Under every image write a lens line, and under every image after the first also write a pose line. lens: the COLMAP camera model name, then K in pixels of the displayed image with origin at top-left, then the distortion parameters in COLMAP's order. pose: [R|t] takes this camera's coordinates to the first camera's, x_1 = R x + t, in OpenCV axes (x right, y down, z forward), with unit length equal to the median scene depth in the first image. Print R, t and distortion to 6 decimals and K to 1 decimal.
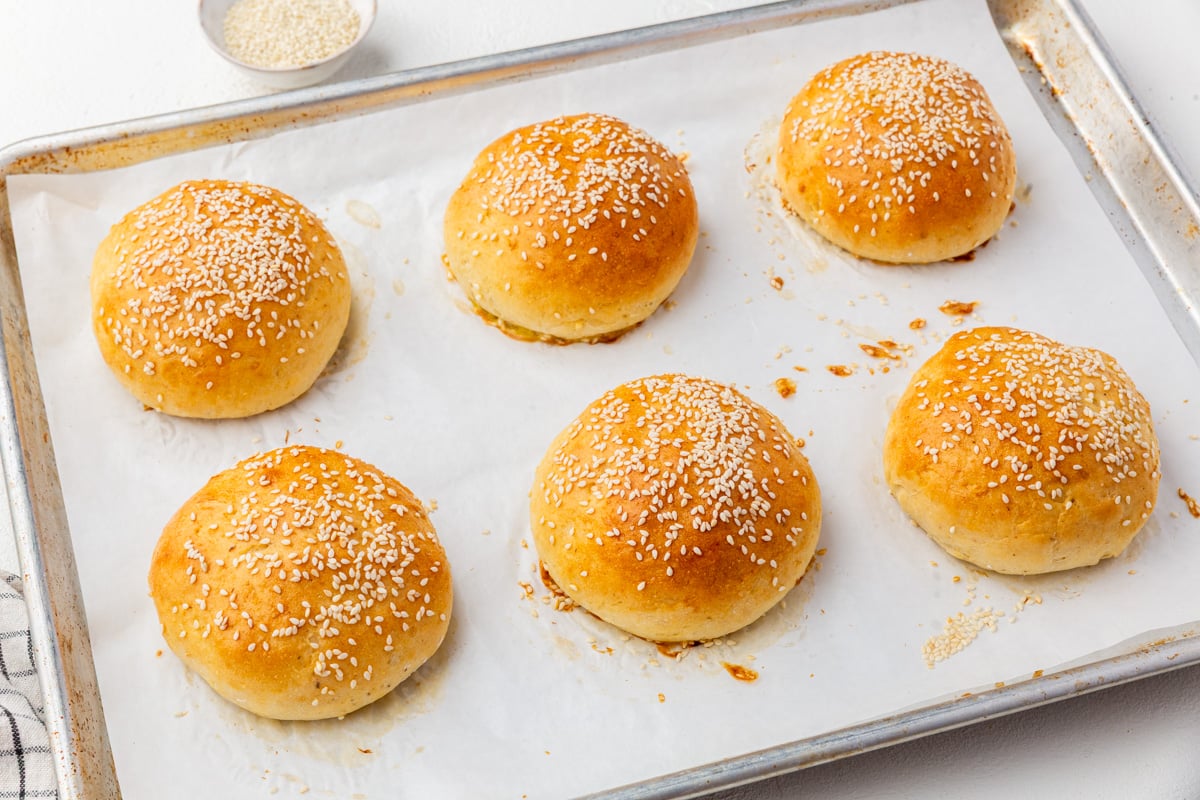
lens RADIAL K [[3836.4, 0, 600.0], [0, 3836.4, 400.0], [0, 0, 1]] dist [0.021839, -2.092739]
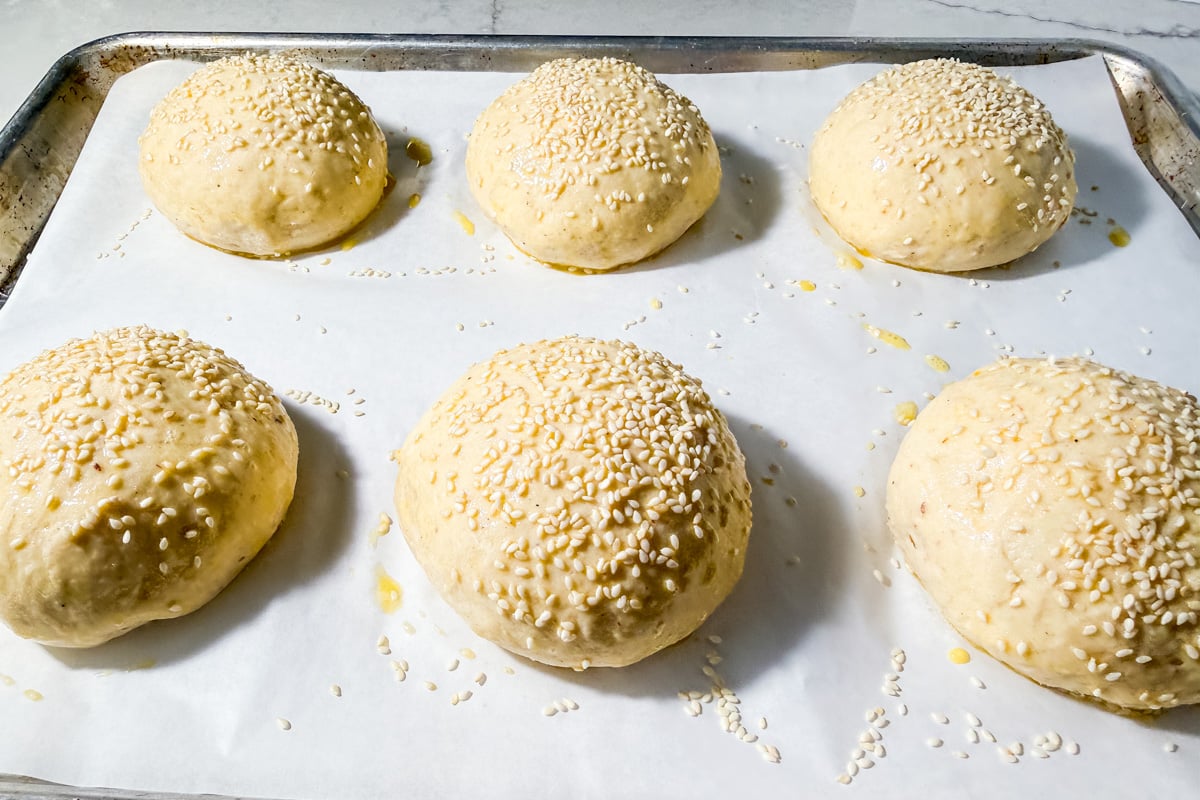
lens RADIAL K [[3836.4, 0, 600.0], [0, 3836.4, 400.0], [0, 0, 1]] dist [0.021839, -2.092739]
pose [[0.941998, -0.326525, -0.077600, -0.050103], [0.323585, 0.944970, -0.048202, -0.012544], [0.089069, 0.020296, 0.995819, 0.360706]]
